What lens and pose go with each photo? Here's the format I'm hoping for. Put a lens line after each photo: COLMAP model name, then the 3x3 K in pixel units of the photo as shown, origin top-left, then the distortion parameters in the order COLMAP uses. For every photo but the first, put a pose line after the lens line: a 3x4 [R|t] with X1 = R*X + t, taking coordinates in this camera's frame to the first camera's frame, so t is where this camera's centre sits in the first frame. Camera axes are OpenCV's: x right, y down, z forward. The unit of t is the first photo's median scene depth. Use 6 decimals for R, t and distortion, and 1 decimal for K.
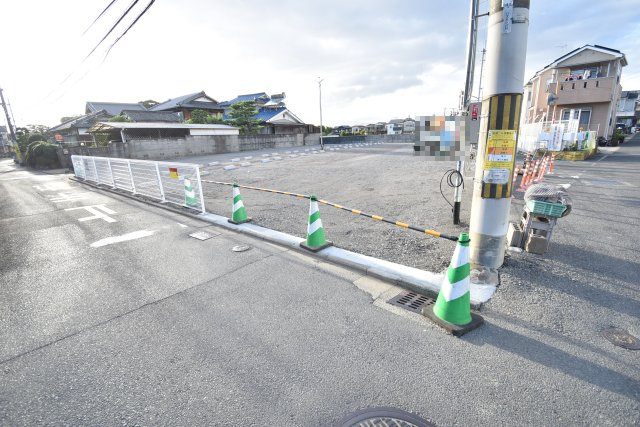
lens RADIAL K [[282.2, 0, 321.5], [0, 282.2, 214.3], [0, 0, 1]] dist [0.016556, -0.023809]
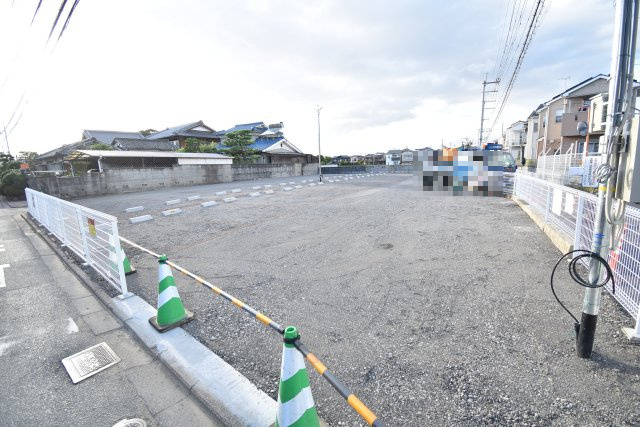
lens RADIAL K [[282.2, 0, 321.5], [0, 282.2, 214.3], [0, 0, 1]] dist [0.016556, -0.023809]
pose [[0.999962, 0.007525, 0.004319, 0.001551], [-0.007067, 0.995195, -0.097660, -0.023921], [-0.005034, 0.097625, 0.995210, 0.072696]]
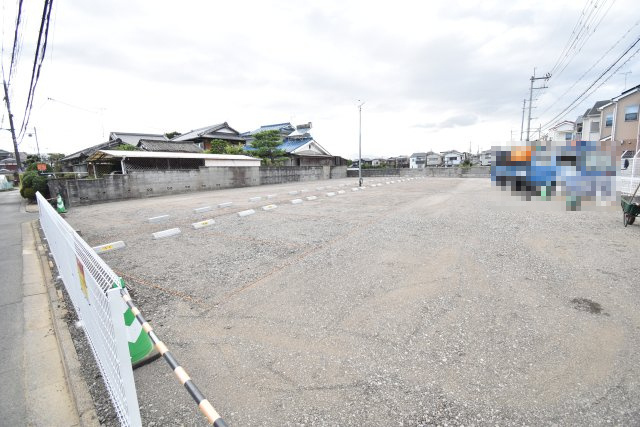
lens RADIAL K [[282.9, 0, 322.3], [0, 282.9, 213.5], [0, 0, 1]] dist [0.019177, -0.026373]
pose [[0.998243, 0.020869, -0.055455, -0.044636], [-0.026954, 0.993416, -0.111345, -0.039938], [0.052766, 0.112644, 0.992233, 0.140567]]
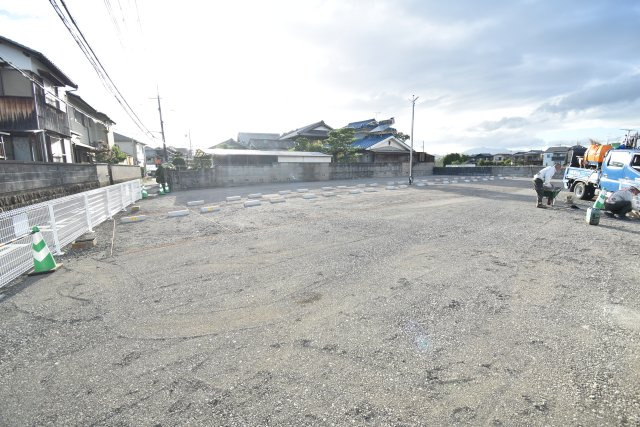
lens RADIAL K [[282.2, 0, 321.5], [0, 282.2, 214.3], [0, 0, 1]] dist [0.016556, -0.023809]
pose [[0.900663, 0.100502, -0.422735, 0.089554], [-0.137998, 0.988676, -0.058963, -0.047904], [0.412022, 0.111442, 0.904333, 0.144639]]
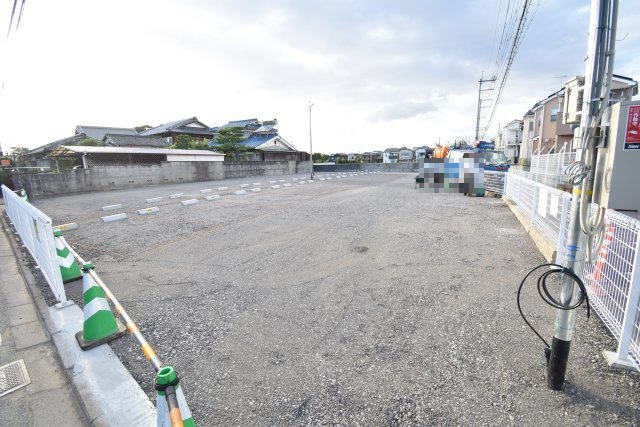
lens RADIAL K [[282.2, 0, 321.5], [0, 282.2, 214.3], [0, 0, 1]] dist [0.016556, -0.023809]
pose [[0.999842, 0.012864, 0.012238, 0.017136], [-0.011707, 0.995844, -0.090315, -0.026782], [-0.013349, 0.090158, 0.995838, 0.083370]]
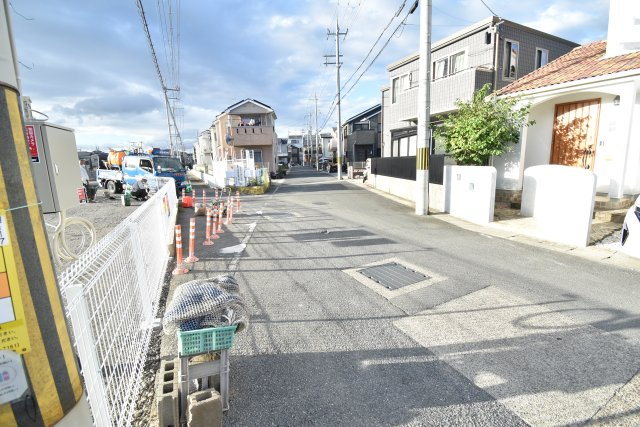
lens RADIAL K [[282.2, 0, 321.5], [0, 282.2, 214.3], [0, 0, 1]] dist [0.016556, -0.023809]
pose [[0.592136, -0.126954, 0.795775, 0.056914], [0.218929, 0.975714, -0.007244, -0.019498], [-0.775529, 0.178508, 0.605549, 0.052014]]
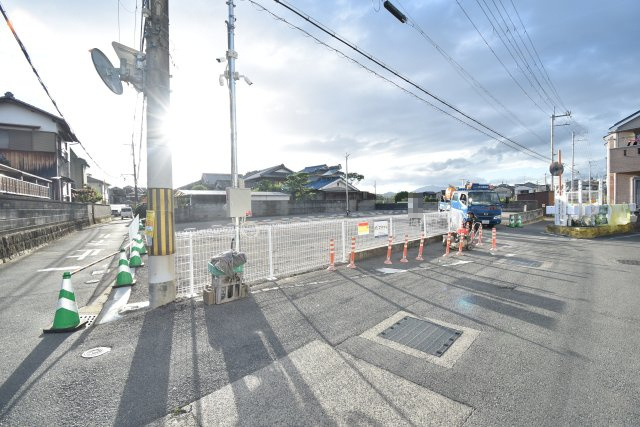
lens RADIAL K [[282.9, 0, 322.3], [0, 282.9, 213.5], [0, 0, 1]] dist [0.019177, -0.026373]
pose [[0.951660, 0.028553, -0.305824, 0.175217], [-0.095915, 0.973505, -0.207576, -0.004647], [0.291794, 0.226874, 0.929185, -0.014147]]
